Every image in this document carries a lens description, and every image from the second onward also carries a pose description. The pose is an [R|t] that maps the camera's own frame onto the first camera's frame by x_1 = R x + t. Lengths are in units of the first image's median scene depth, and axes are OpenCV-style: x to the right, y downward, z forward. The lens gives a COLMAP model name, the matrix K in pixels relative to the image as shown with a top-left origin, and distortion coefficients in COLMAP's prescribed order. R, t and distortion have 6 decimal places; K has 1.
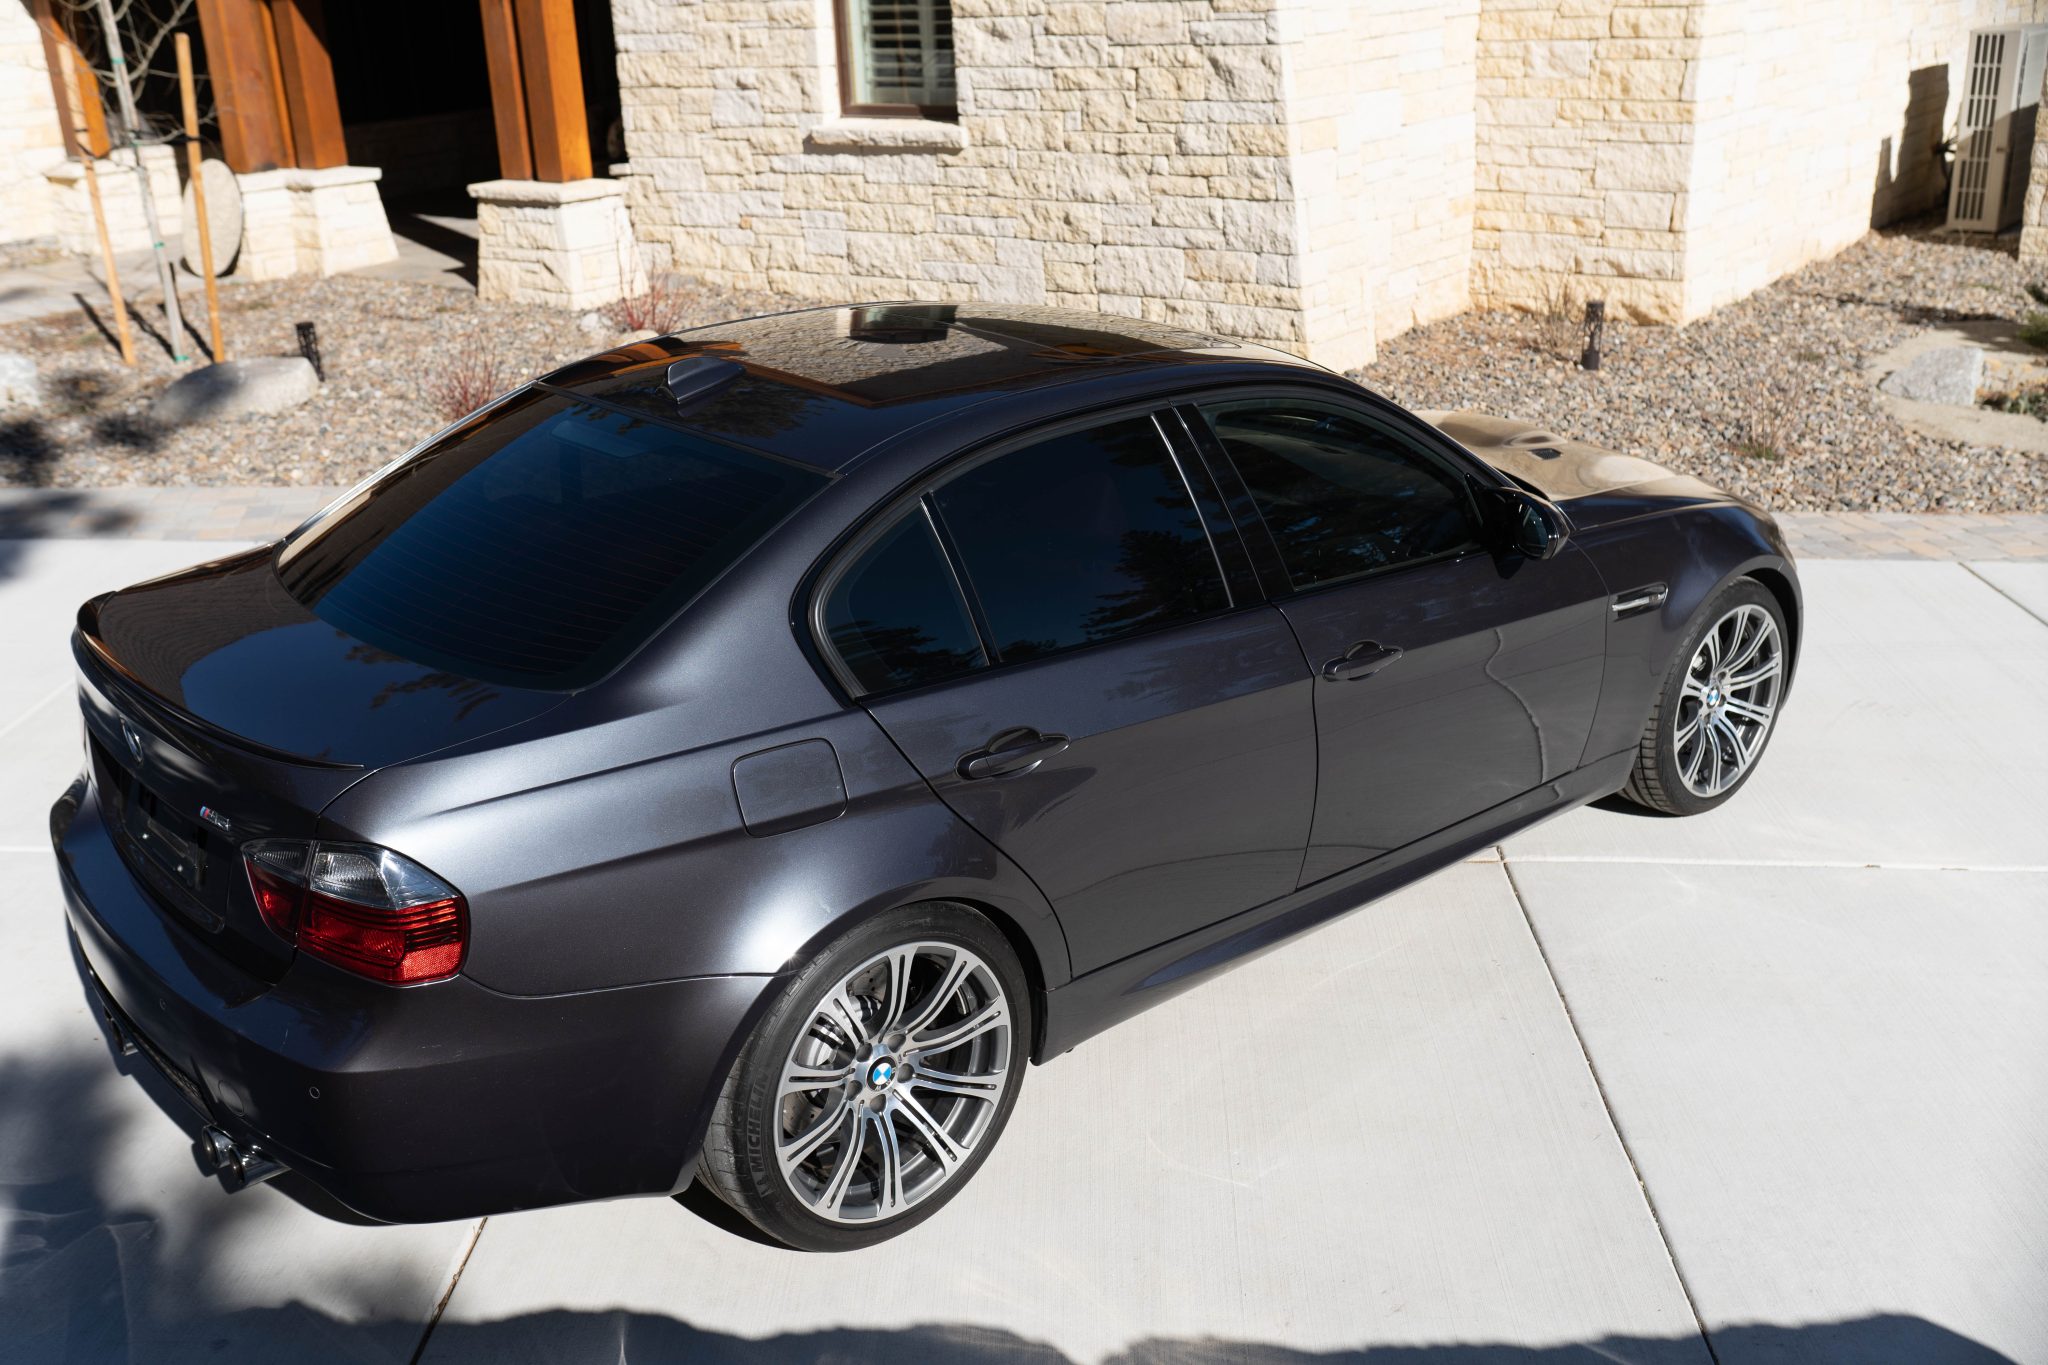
lens RADIAL K [[2018.5, 0, 980.2], [0, 2018.5, 672.6], [0, 0, 1]] dist [-0.067293, 0.096111]
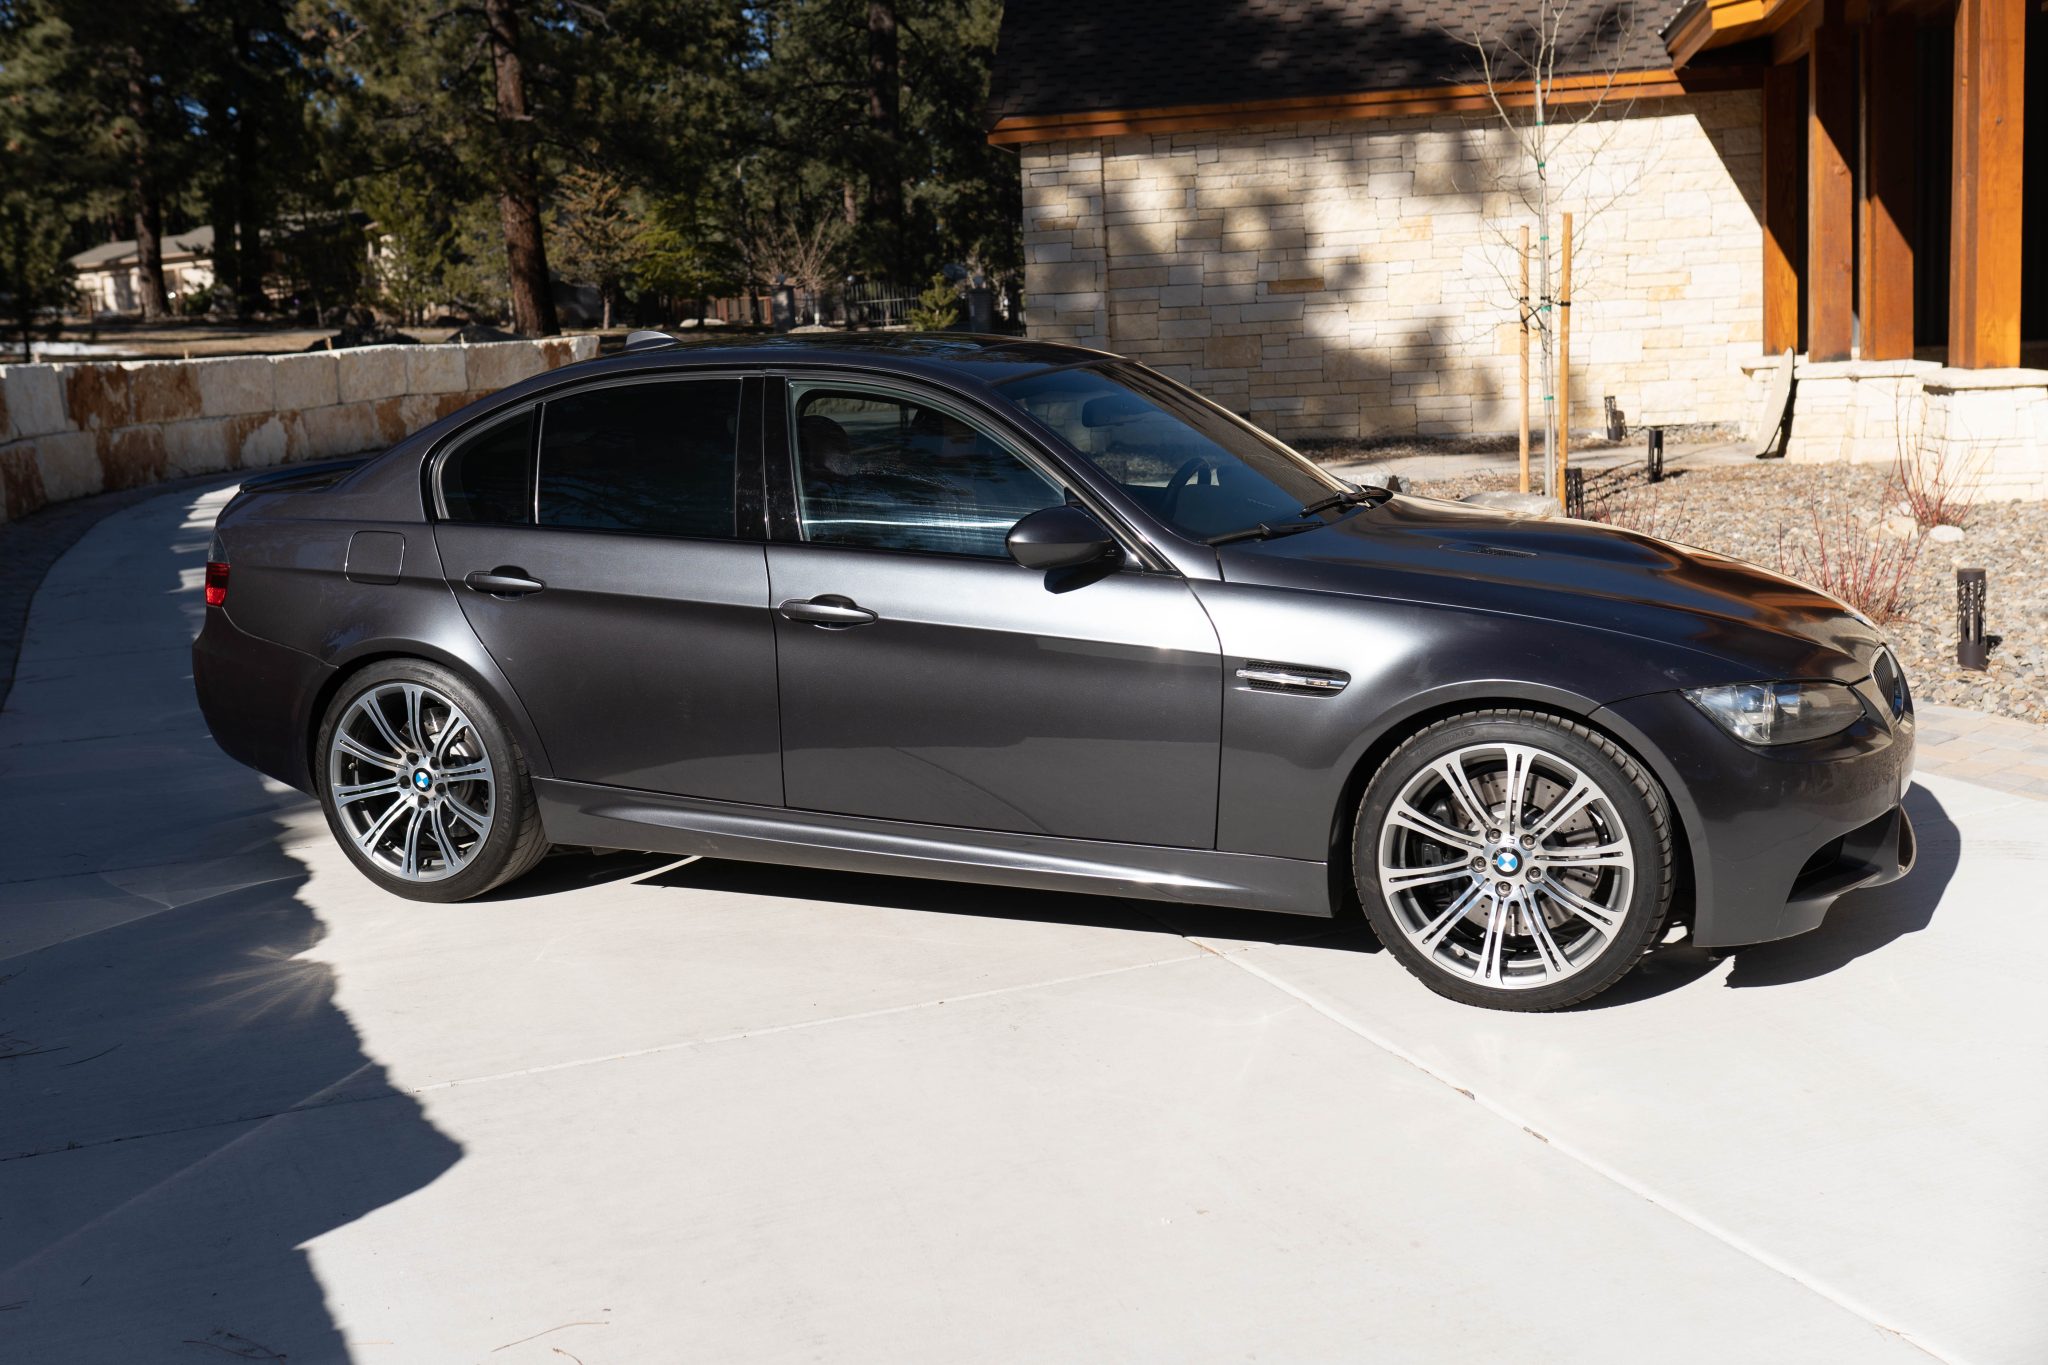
lens RADIAL K [[2018.5, 0, 980.2], [0, 2018.5, 672.6], [0, 0, 1]] dist [-0.067293, 0.096111]
pose [[0.471918, 0.164042, -0.866247, 0.495460], [-0.274028, 0.961165, 0.032730, -0.012392], [0.837975, 0.221931, 0.498543, 0.210281]]
